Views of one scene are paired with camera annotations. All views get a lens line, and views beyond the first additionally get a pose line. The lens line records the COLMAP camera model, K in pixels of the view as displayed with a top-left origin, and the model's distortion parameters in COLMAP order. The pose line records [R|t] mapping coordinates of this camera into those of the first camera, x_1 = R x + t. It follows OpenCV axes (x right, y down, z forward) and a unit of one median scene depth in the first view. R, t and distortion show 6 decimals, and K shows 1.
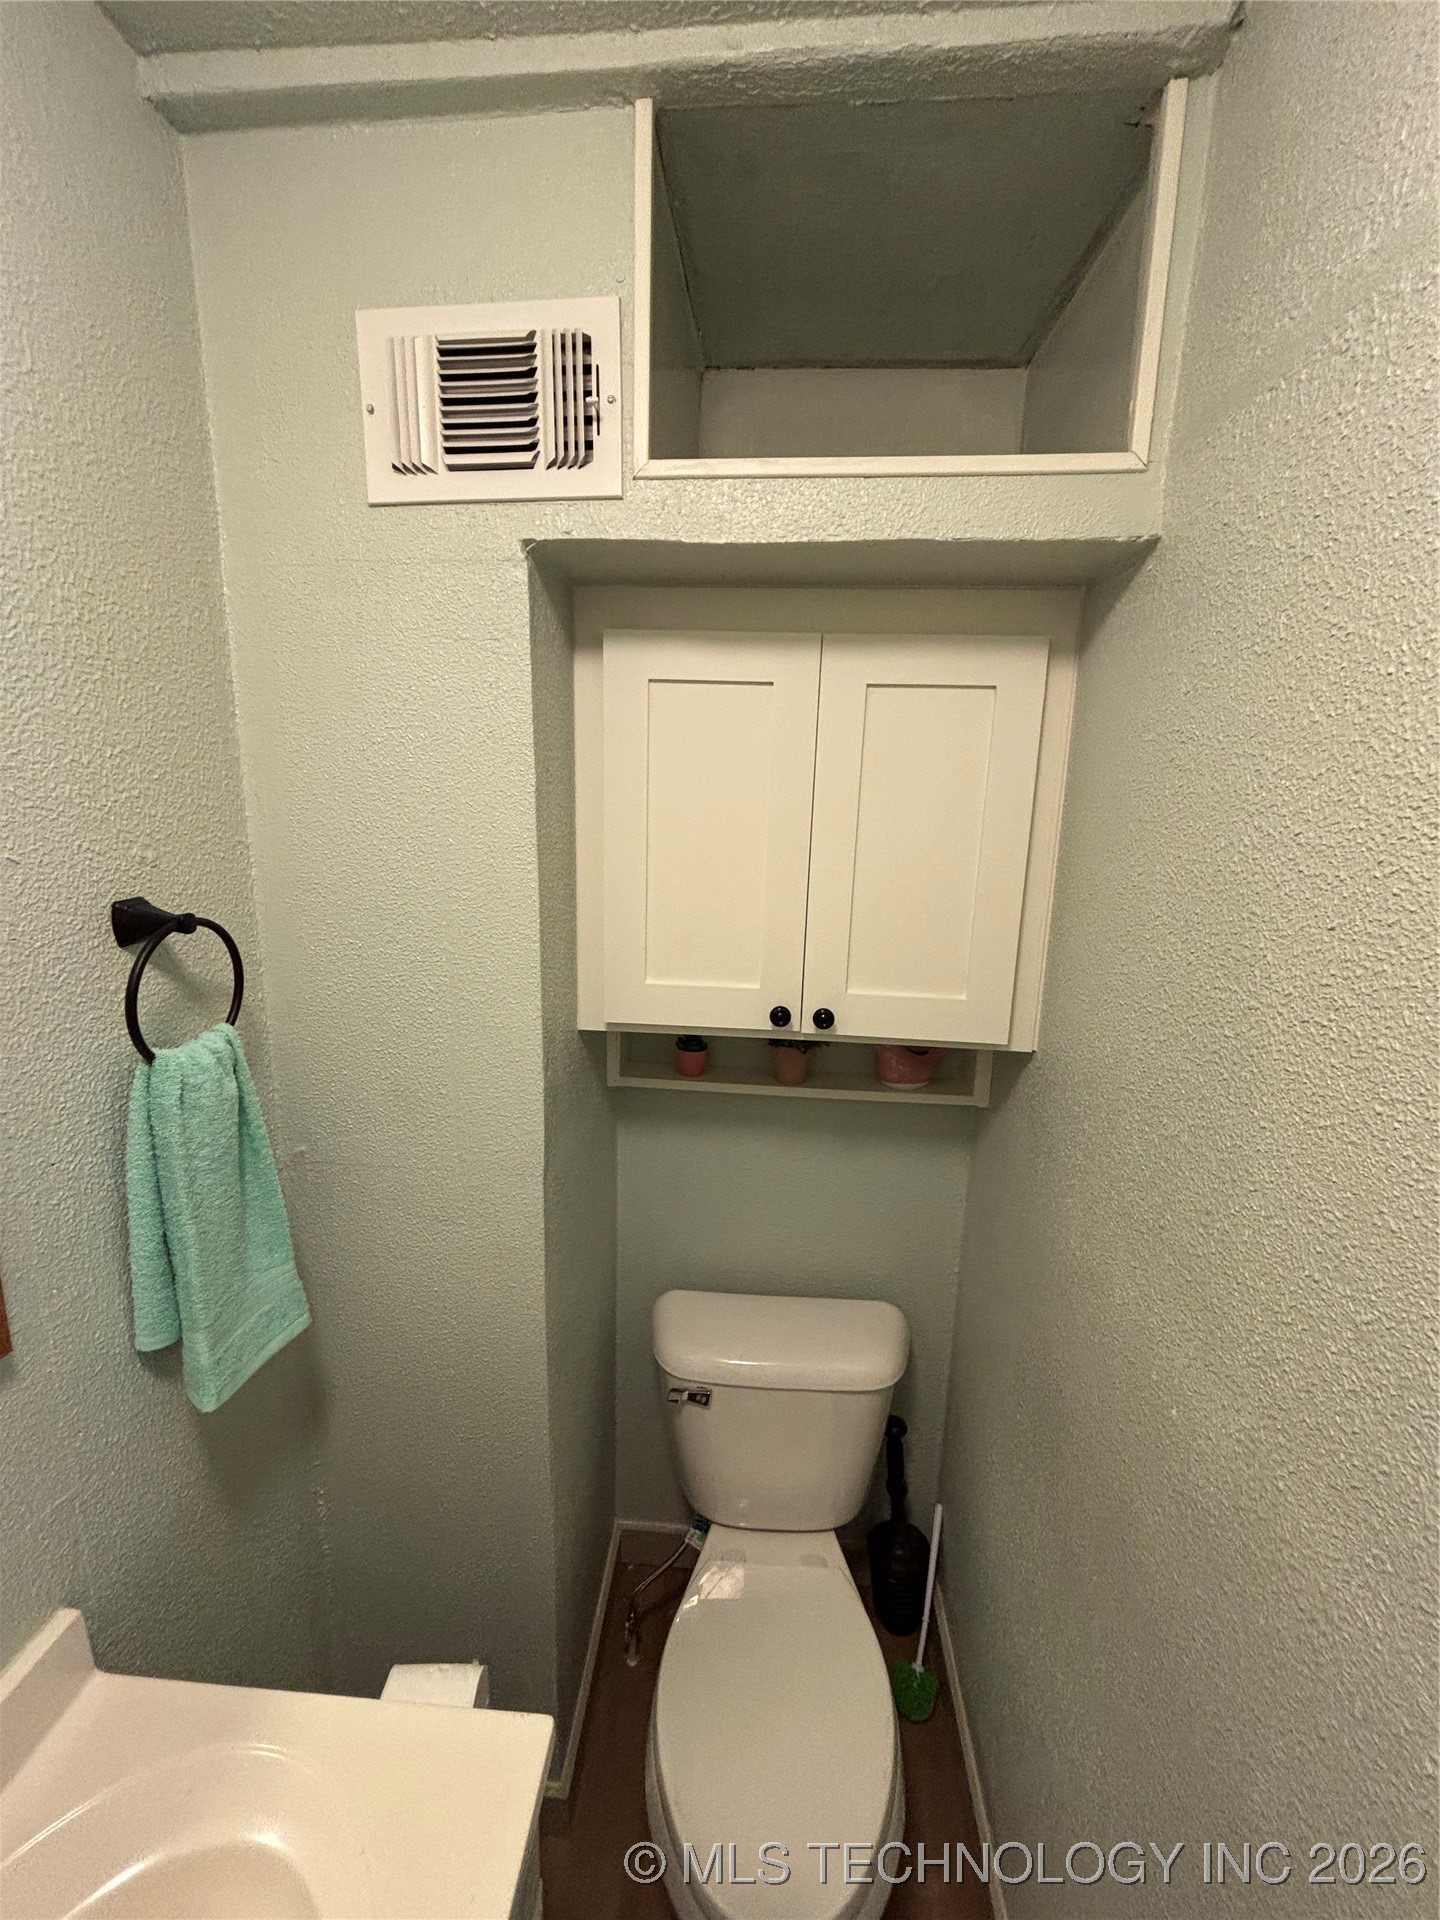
lens RADIAL K [[776.2, 0, 697.3], [0, 776.2, 950.6], [0, 0, 1]] dist [0.002541, 0.000773]
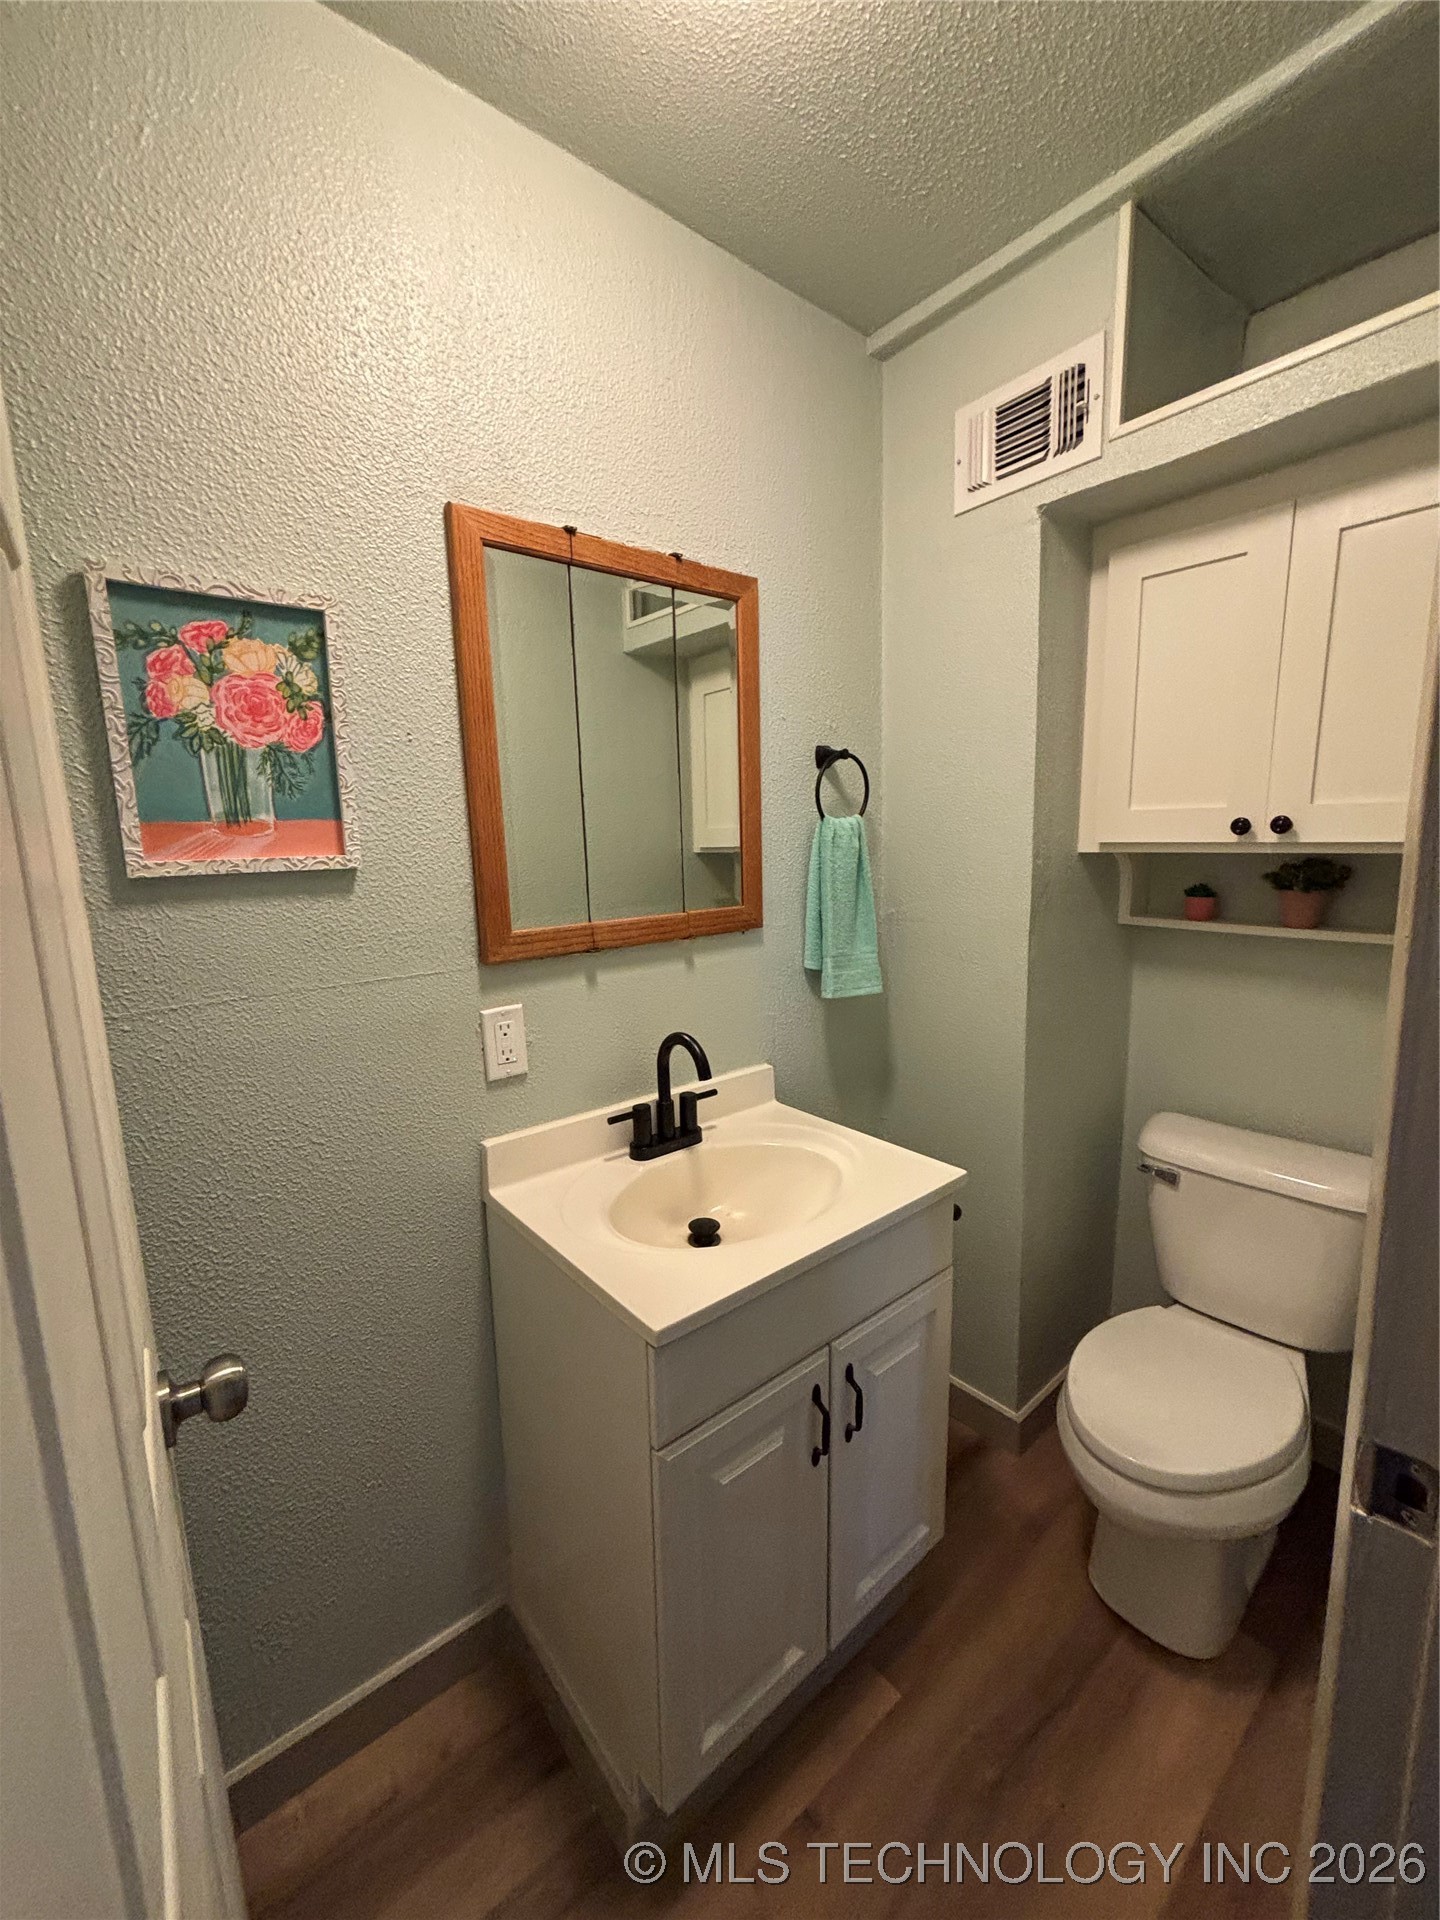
lens RADIAL K [[774.4, 0, 720.0], [0, 774.4, 960.0], [0, 0, 1]] dist [0.001625, 0.011793]
pose [[0.702126, 0.077402, -0.707834, 0.555490], [-0.102242, 0.994732, 0.007356, 0.495582], [0.704674, 0.067205, 0.706341, -0.584948]]
